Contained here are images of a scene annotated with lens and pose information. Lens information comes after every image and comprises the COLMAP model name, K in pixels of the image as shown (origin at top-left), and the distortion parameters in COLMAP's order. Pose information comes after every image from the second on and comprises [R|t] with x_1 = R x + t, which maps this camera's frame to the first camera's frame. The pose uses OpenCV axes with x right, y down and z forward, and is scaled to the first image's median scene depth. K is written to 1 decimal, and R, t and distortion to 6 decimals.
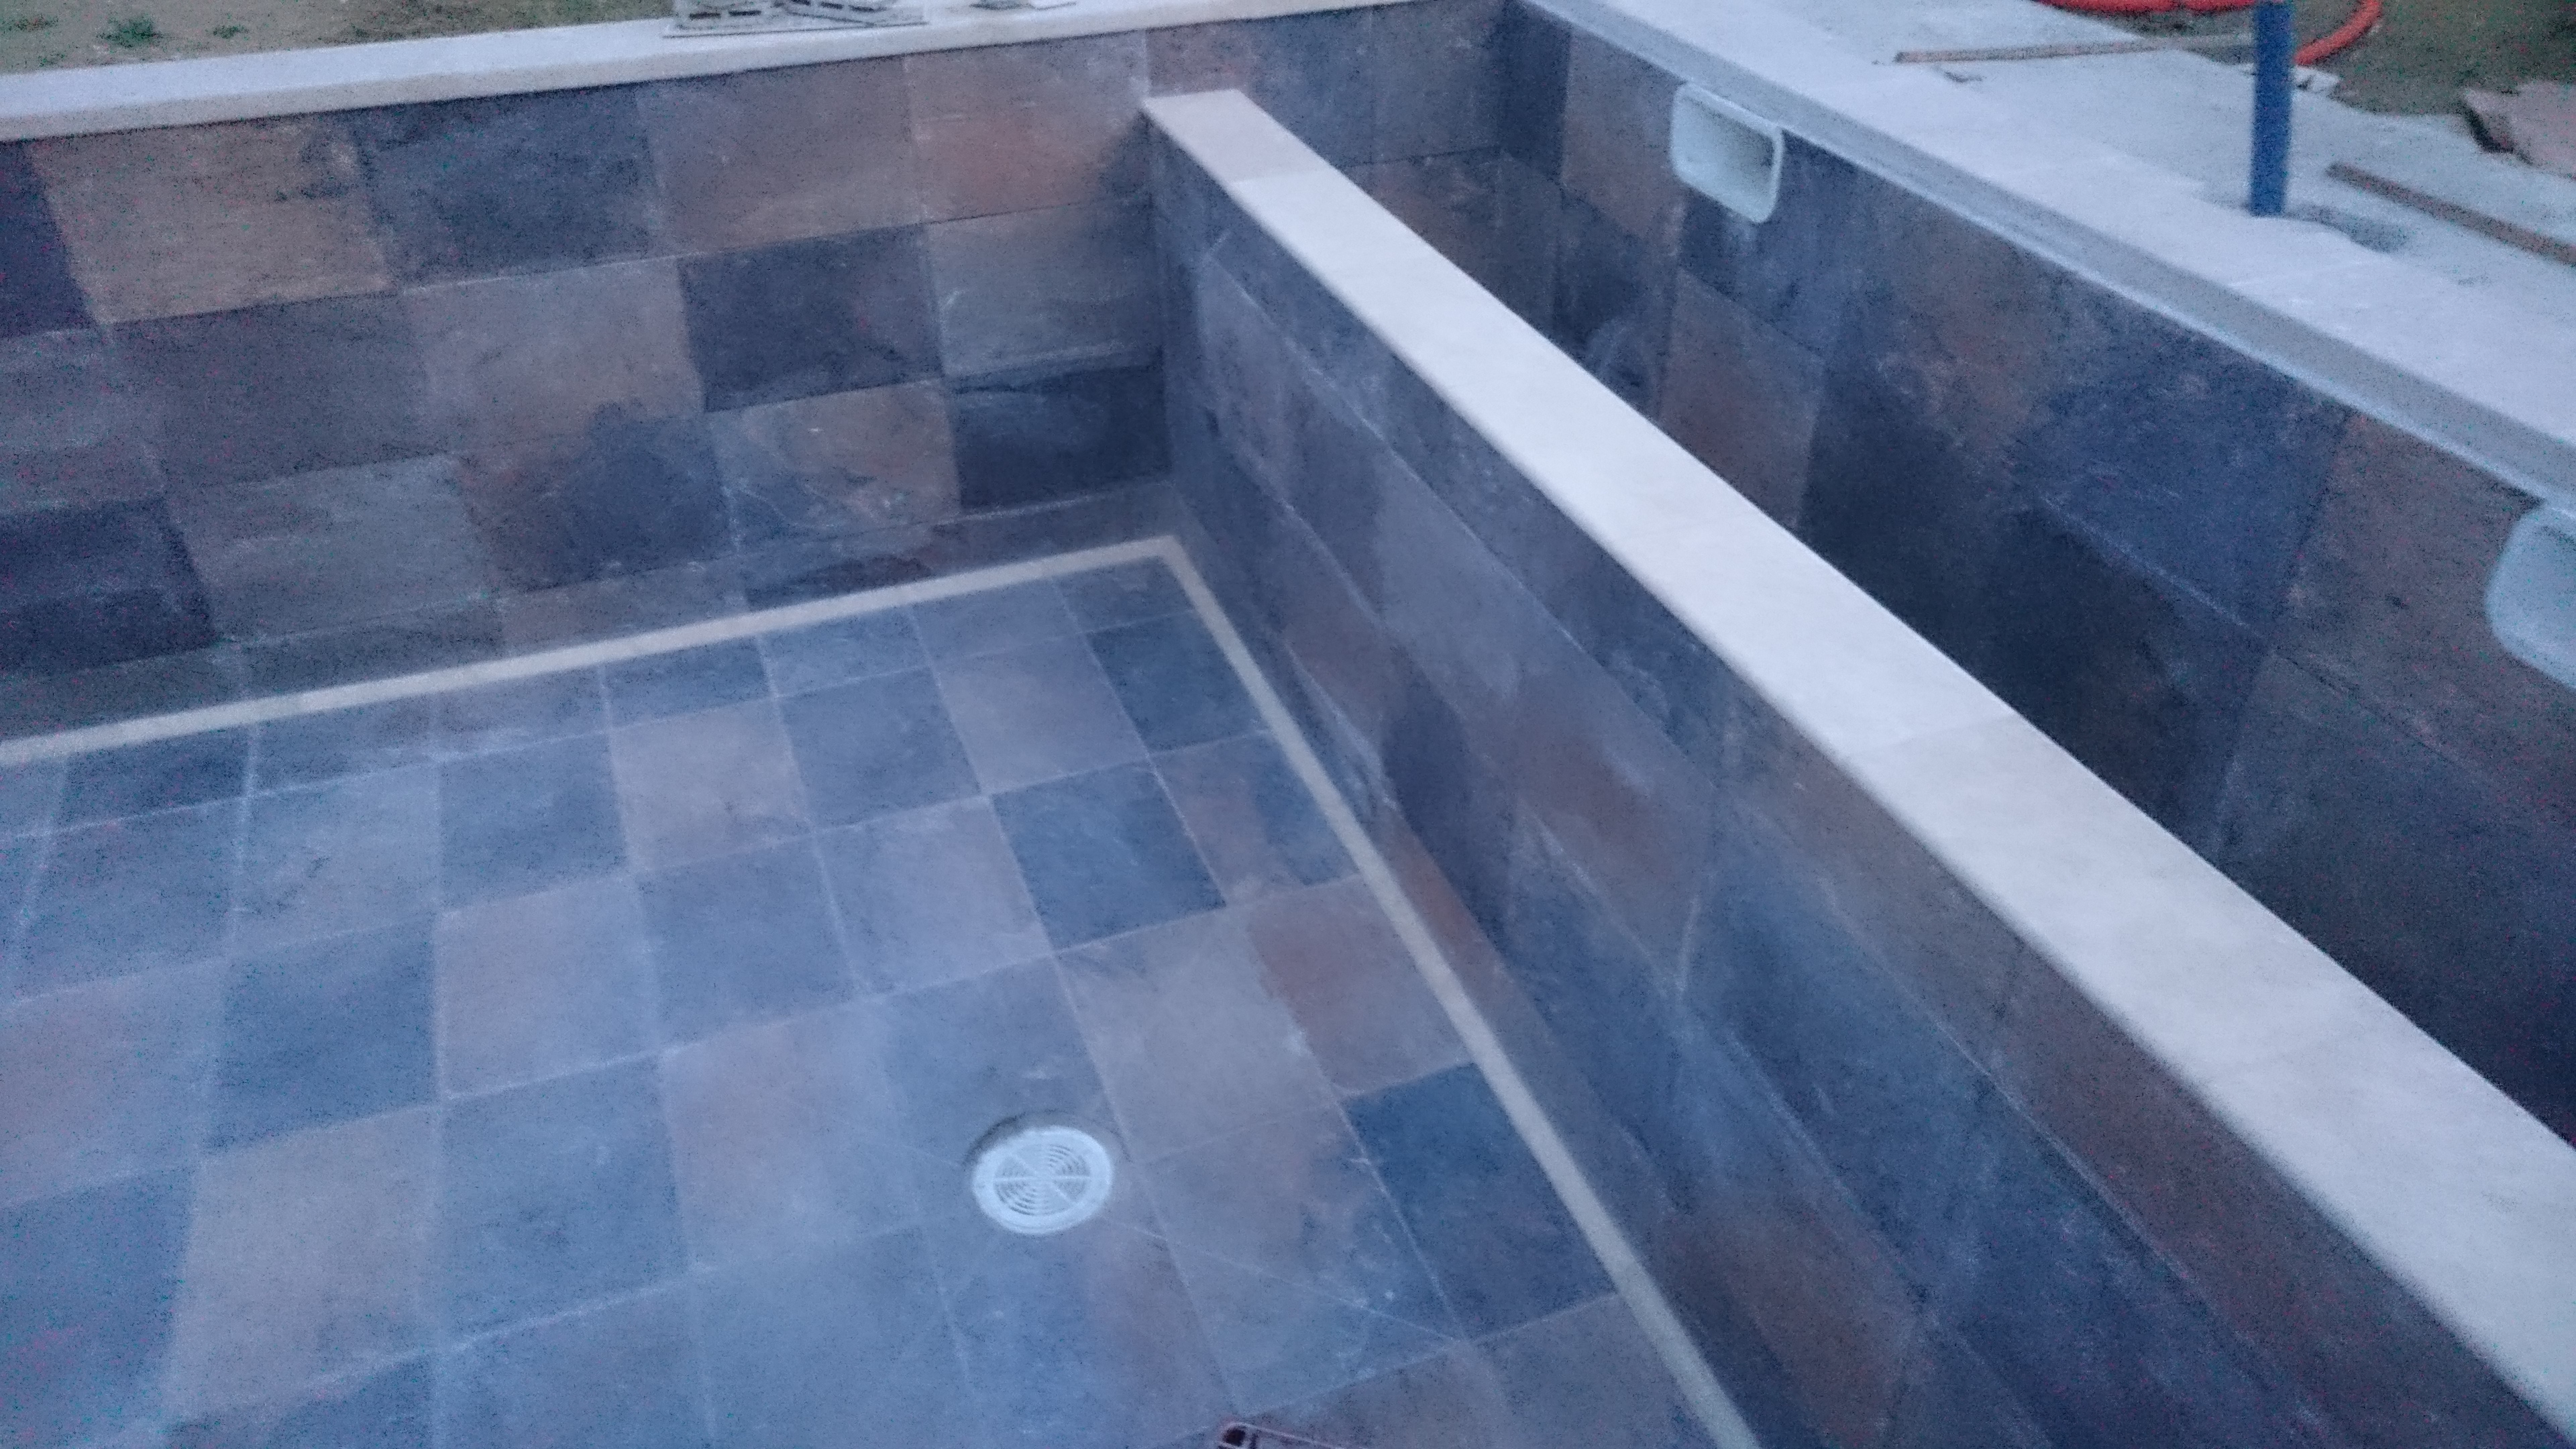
lens RADIAL K [[1862.6, 0, 1287.2], [0, 1862.6, 784.6], [0, 0, 1]] dist [0.047730, -0.002012]
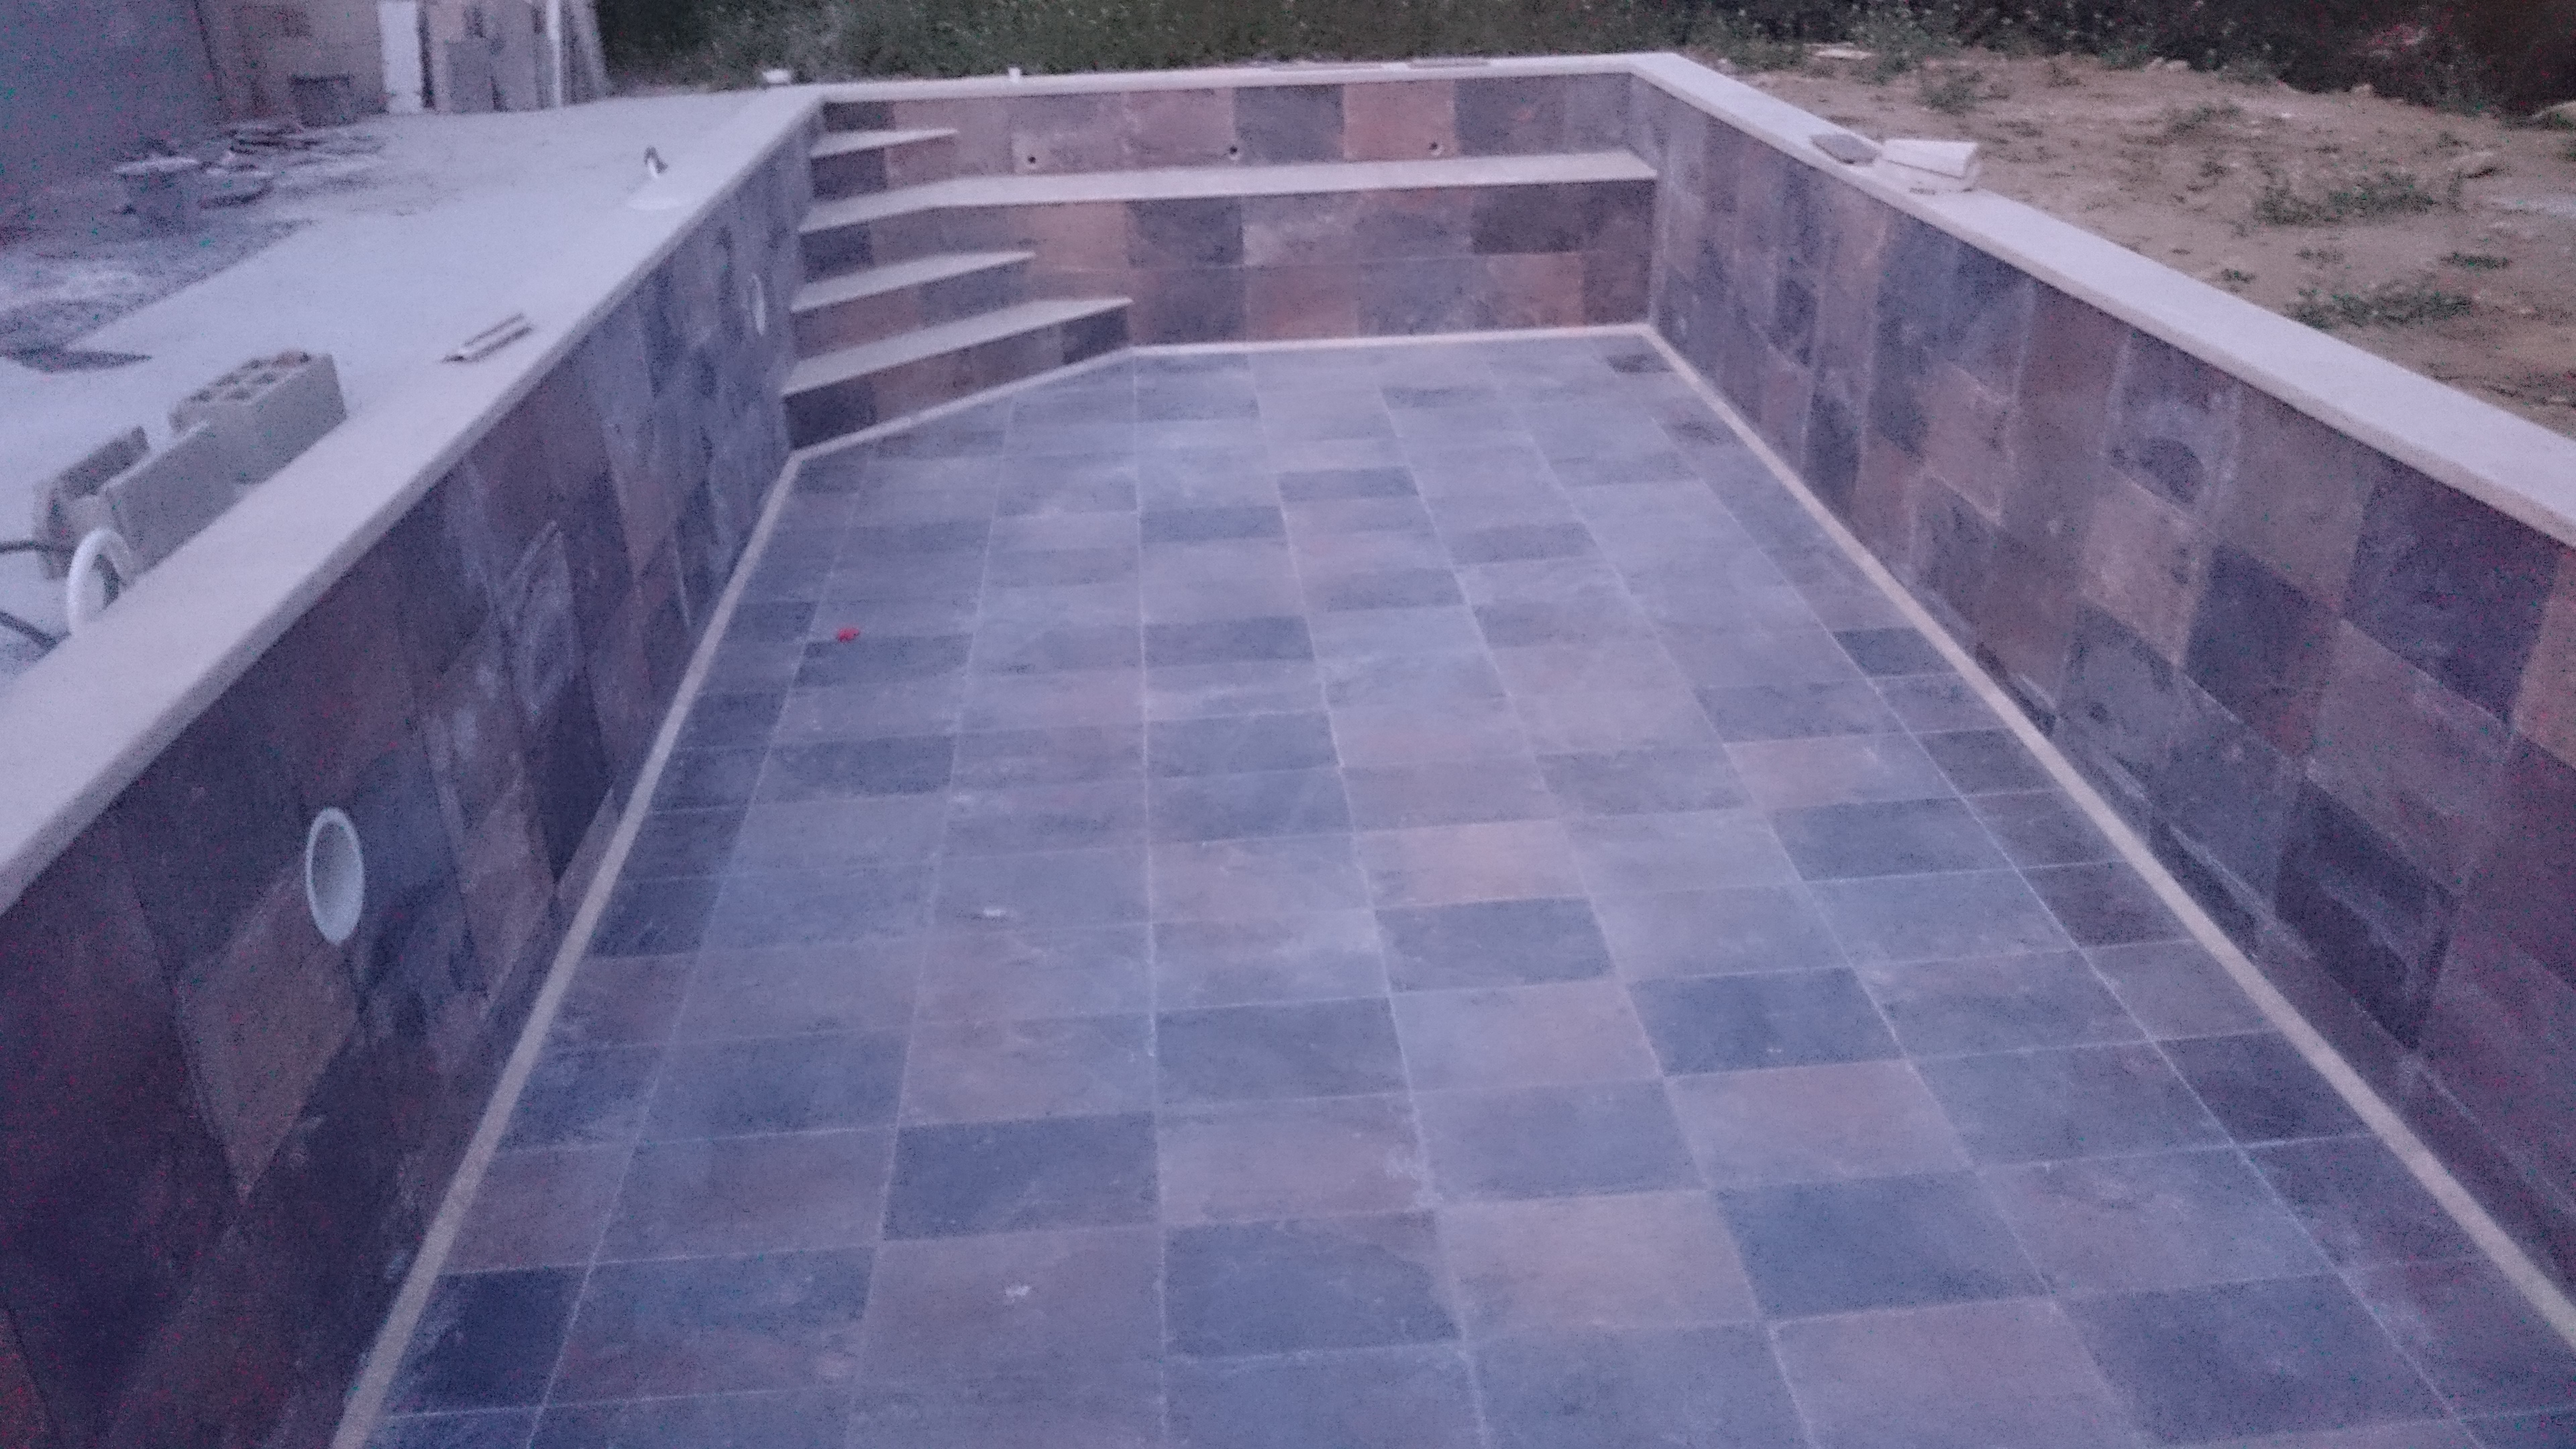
lens RADIAL K [[1898.7, 0, 1291.4], [0, 1898.7, 828.8], [0, 0, 1]] dist [-0.010061, -0.009038]
pose [[-0.283173, 0.475396, -0.832954, 0.386294], [-0.530993, 0.645529, 0.548943, -0.462403], [0.798661, 0.597738, 0.069635, 0.567863]]
